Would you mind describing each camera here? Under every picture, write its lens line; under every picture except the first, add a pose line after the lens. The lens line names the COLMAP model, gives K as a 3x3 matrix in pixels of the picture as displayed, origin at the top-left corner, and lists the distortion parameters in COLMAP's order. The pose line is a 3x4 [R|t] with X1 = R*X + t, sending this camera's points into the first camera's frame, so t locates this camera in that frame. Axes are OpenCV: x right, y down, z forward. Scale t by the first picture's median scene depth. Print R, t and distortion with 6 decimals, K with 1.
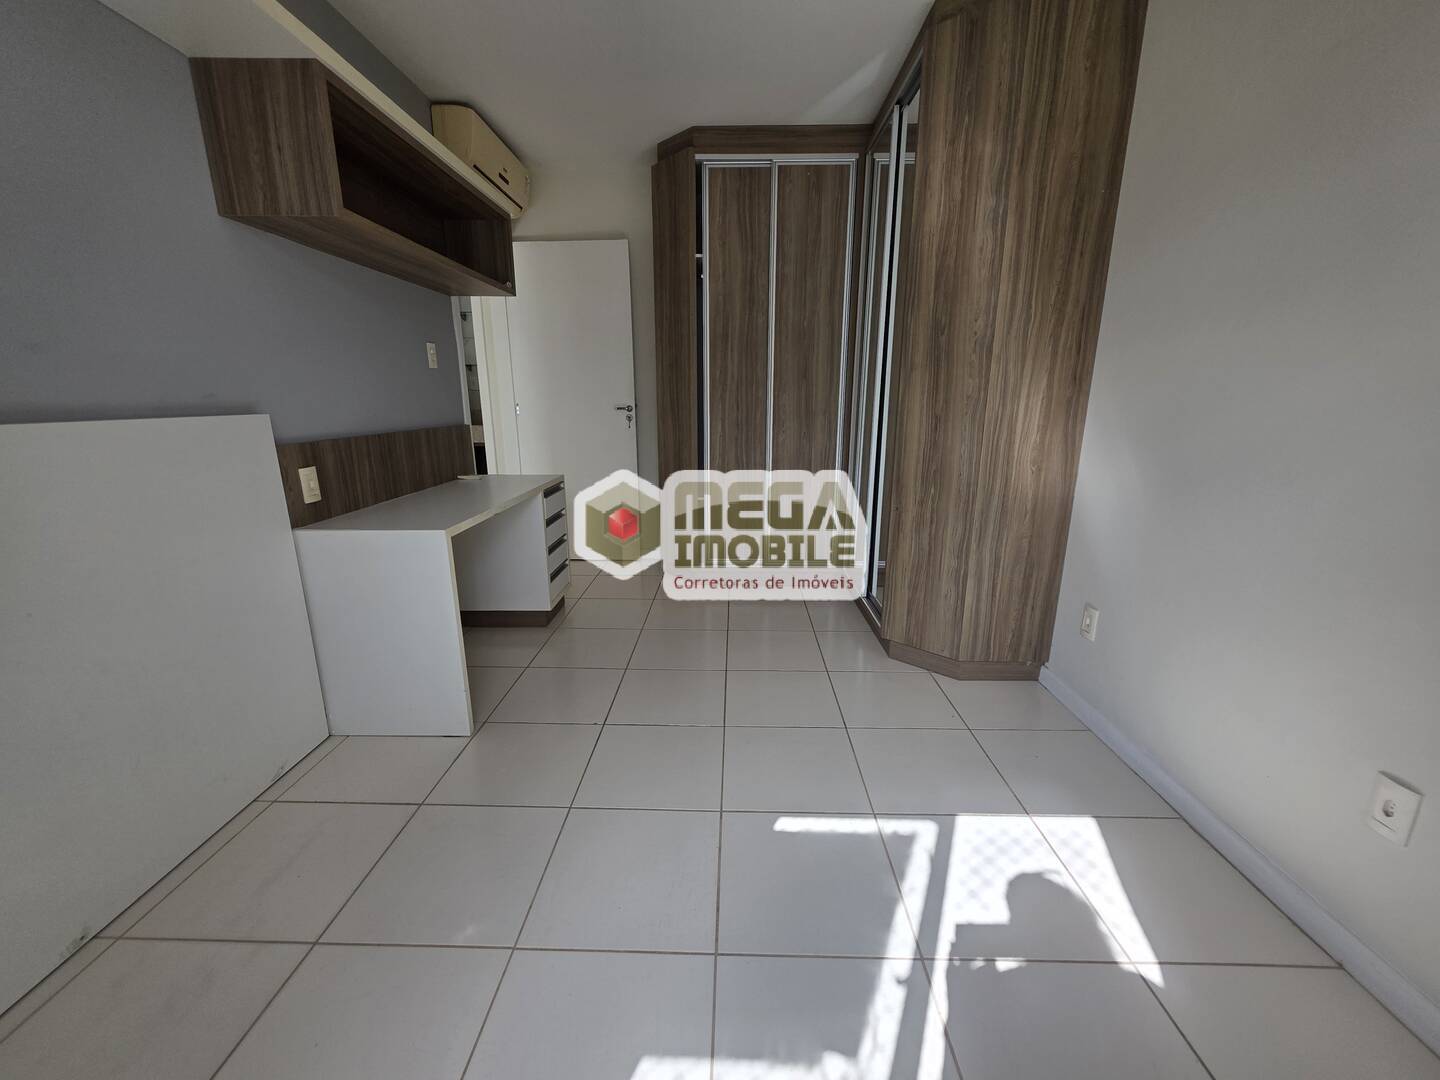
lens RADIAL K [[574.0, 0, 719.9], [0, 574.0, 537.2], [0, 0, 1]] dist [0.002604, -0.000015]
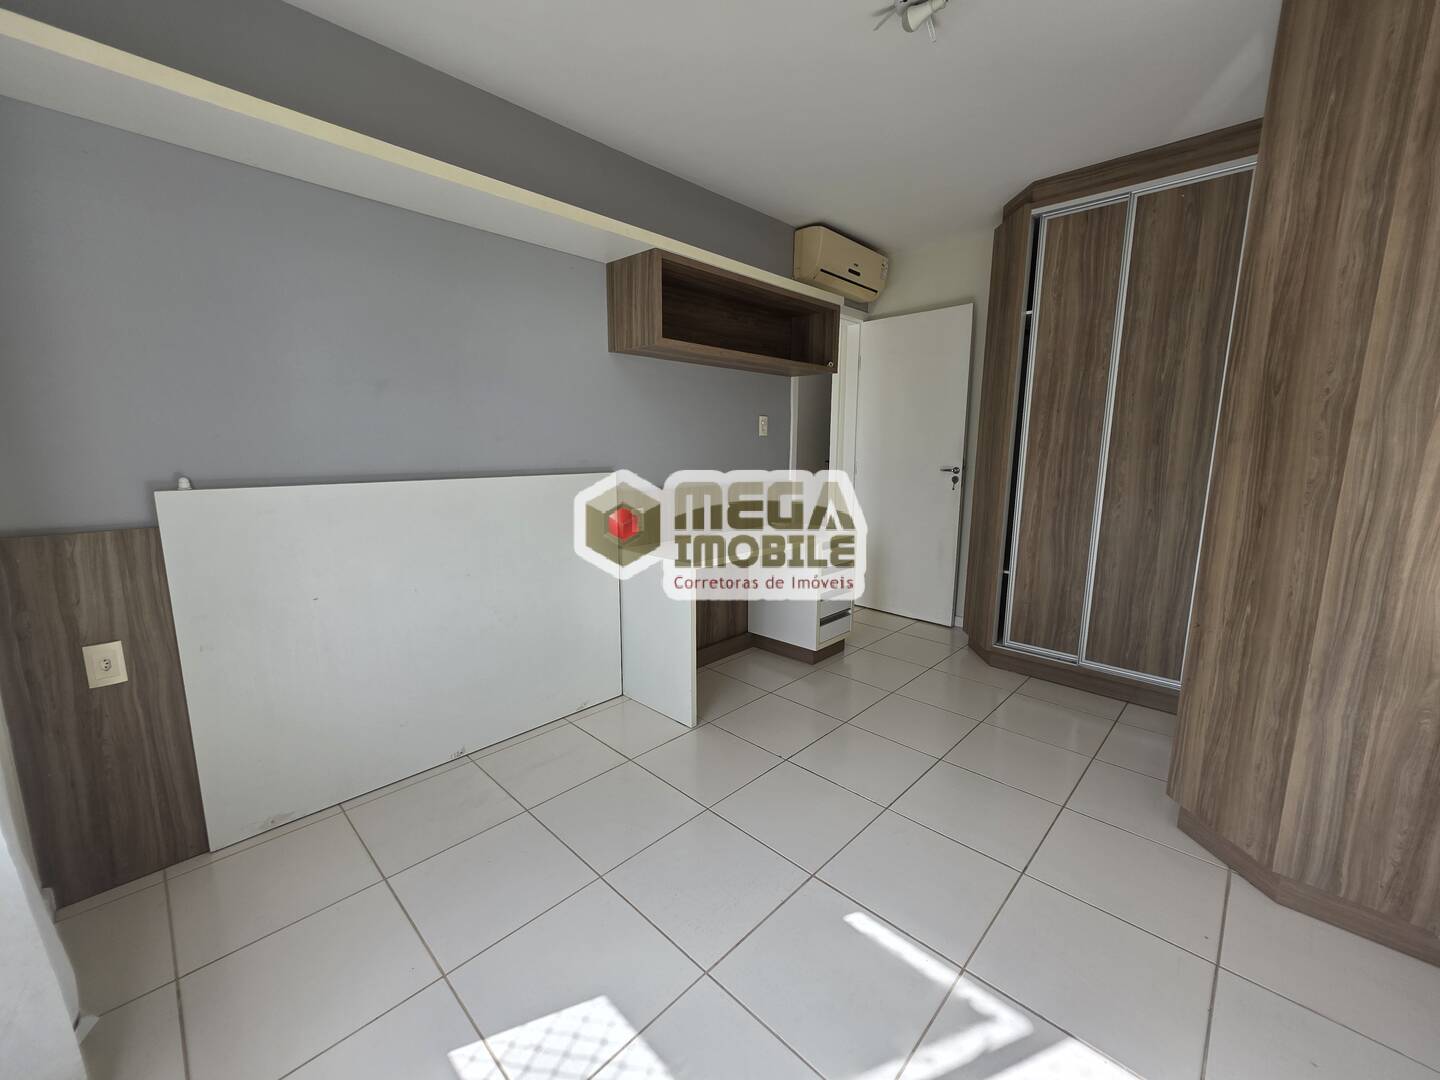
lens RADIAL K [[569.2, 0, 723.5], [0, 569.2, 536.7], [0, 0, 1]] dist [0.001300, 0.000551]
pose [[0.743986, 0.112913, -0.658586, 0.352790], [-0.165566, 0.986035, -0.017983, -0.051774], [0.647358, 0.122419, 0.752290, 0.049335]]
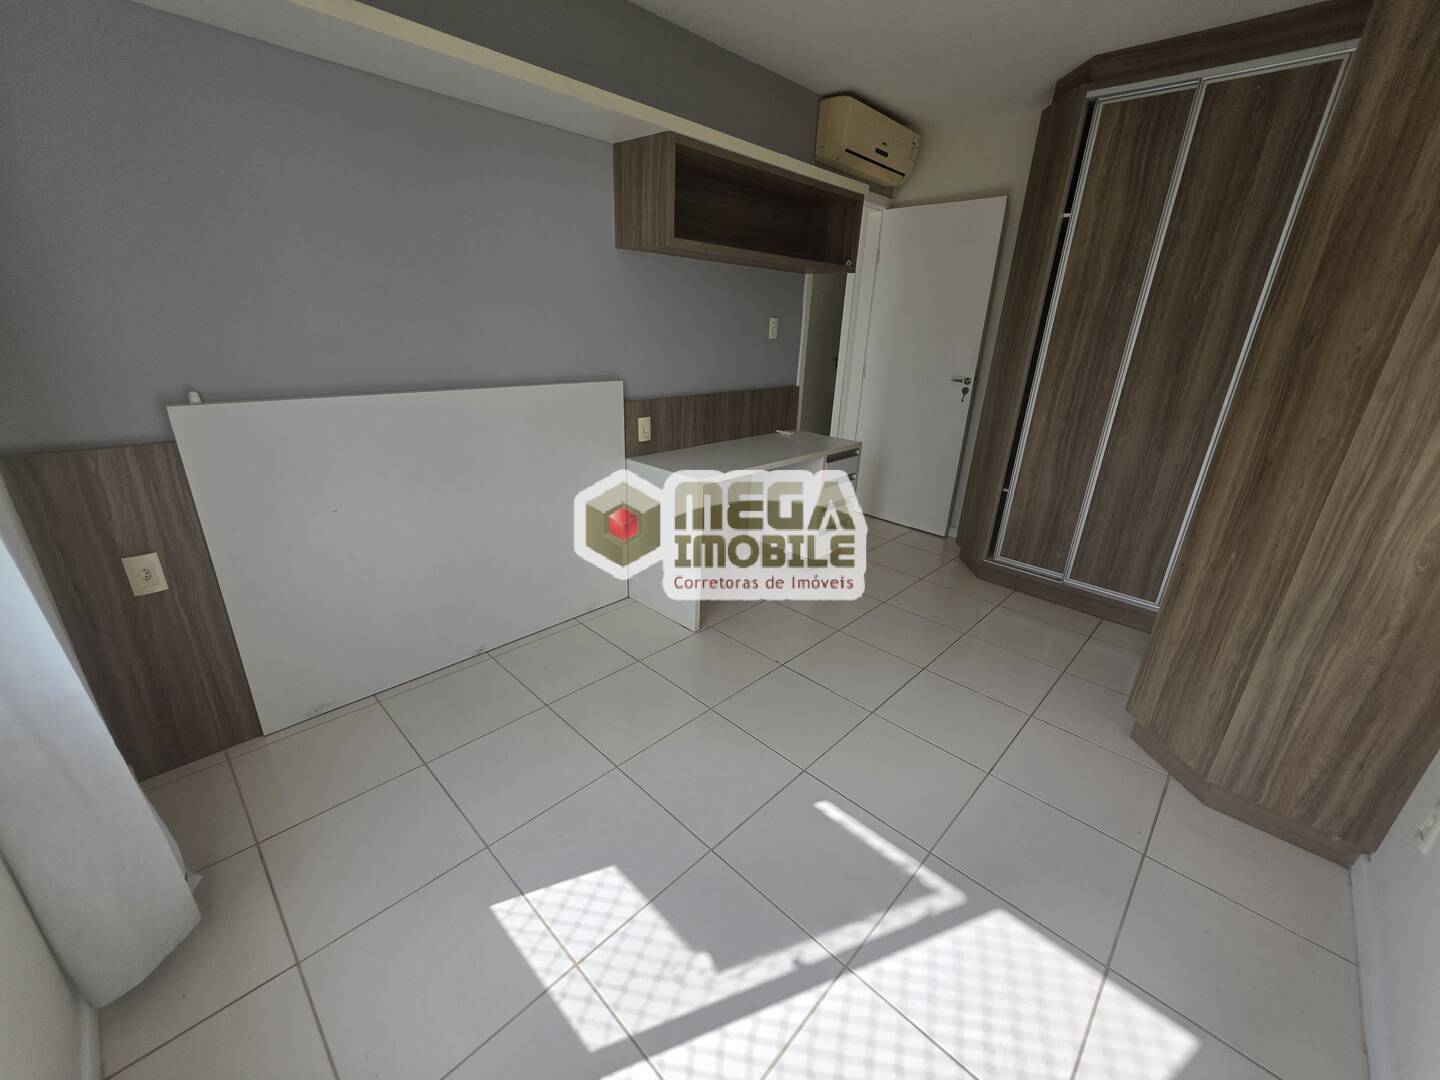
lens RADIAL K [[570.0, 0, 722.6], [0, 570.0, 533.8], [0, 0, 1]] dist [0.000785, 0.000422]
pose [[0.743745, 0.263357, -0.614400, 0.335493], [-0.199645, 0.964685, 0.171829, -0.106599], [0.637954, -0.005135, 0.770057, 0.014163]]
